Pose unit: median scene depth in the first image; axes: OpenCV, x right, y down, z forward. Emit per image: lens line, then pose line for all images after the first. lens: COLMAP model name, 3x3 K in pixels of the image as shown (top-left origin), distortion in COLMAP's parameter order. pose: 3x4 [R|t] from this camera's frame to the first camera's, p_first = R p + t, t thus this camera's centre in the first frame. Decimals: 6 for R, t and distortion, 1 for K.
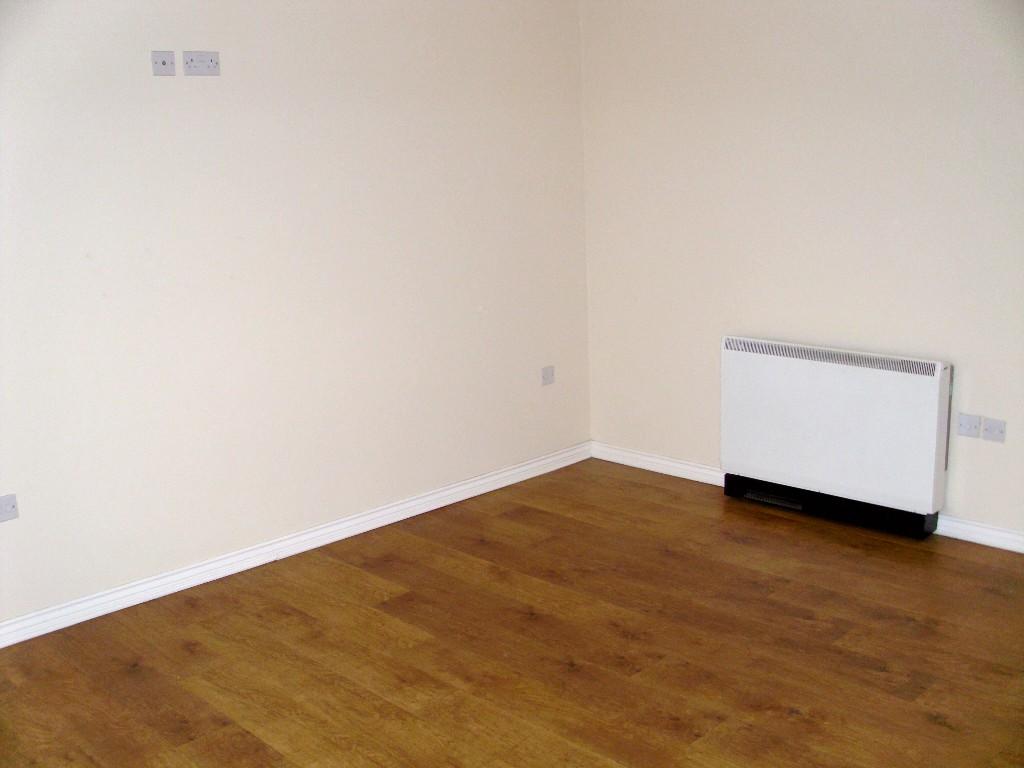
lens RADIAL K [[1091.3, 0, 512.0], [0, 1091.3, 384.0], [0, 0, 1]] dist [-0.258466, 0.338409]
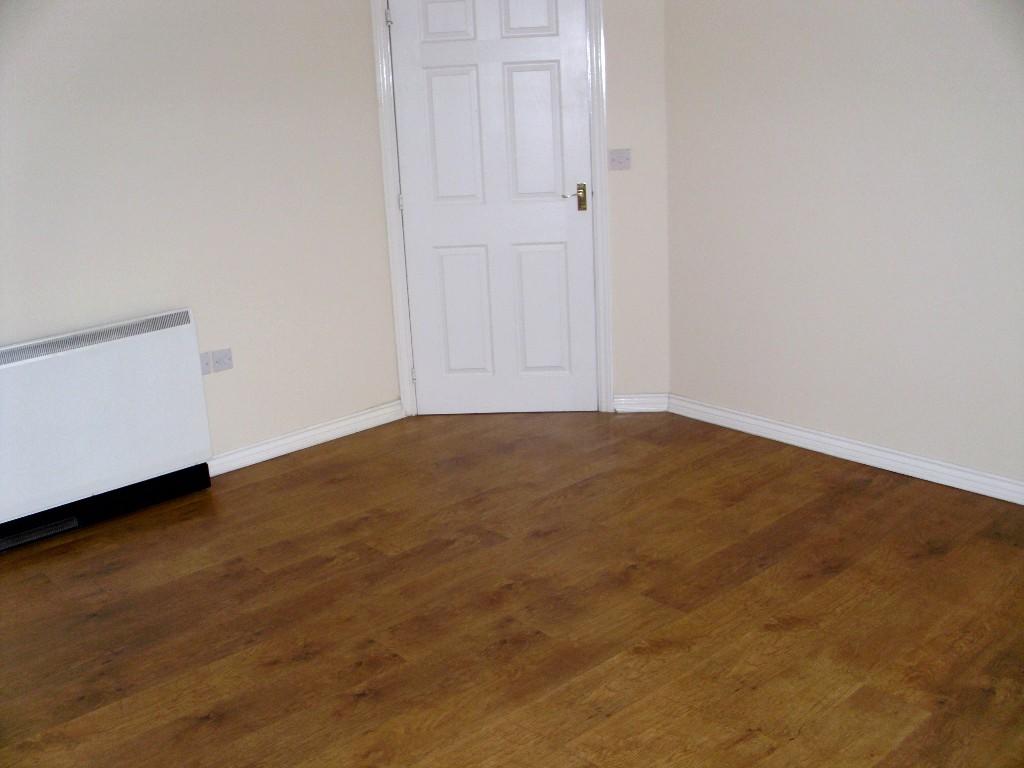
lens RADIAL K [[1091.3, 0, 512.0], [0, 1091.3, 384.0], [0, 0, 1]] dist [-0.258466, 0.338409]
pose [[0.058978, -0.258132, 0.964308, -0.644212], [0.259712, 0.936692, 0.234855, -0.126360], [-0.963883, 0.236591, 0.122285, 0.684287]]
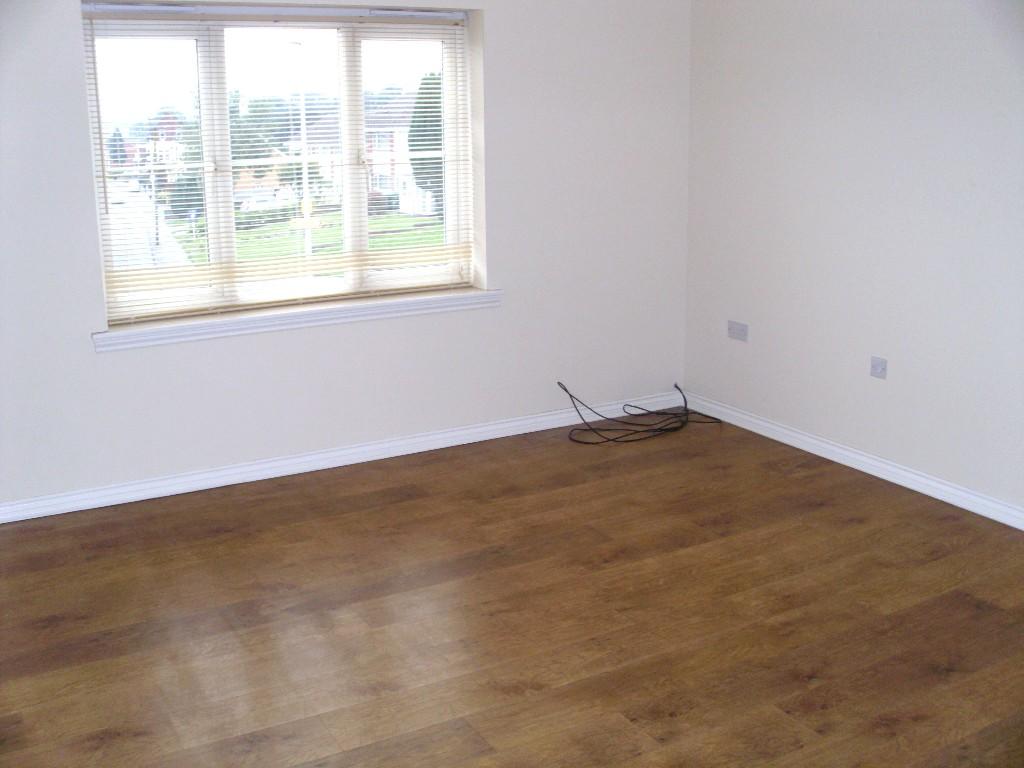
lens RADIAL K [[1091.3, 0, 512.0], [0, 1091.3, 384.0], [0, 0, 1]] dist [-0.258466, 0.338409]
pose [[-0.260103, 0.270689, -0.926863, 0.828816], [-0.190765, 0.926576, 0.324139, -0.195255], [0.946549, 0.261122, -0.189367, 0.817145]]
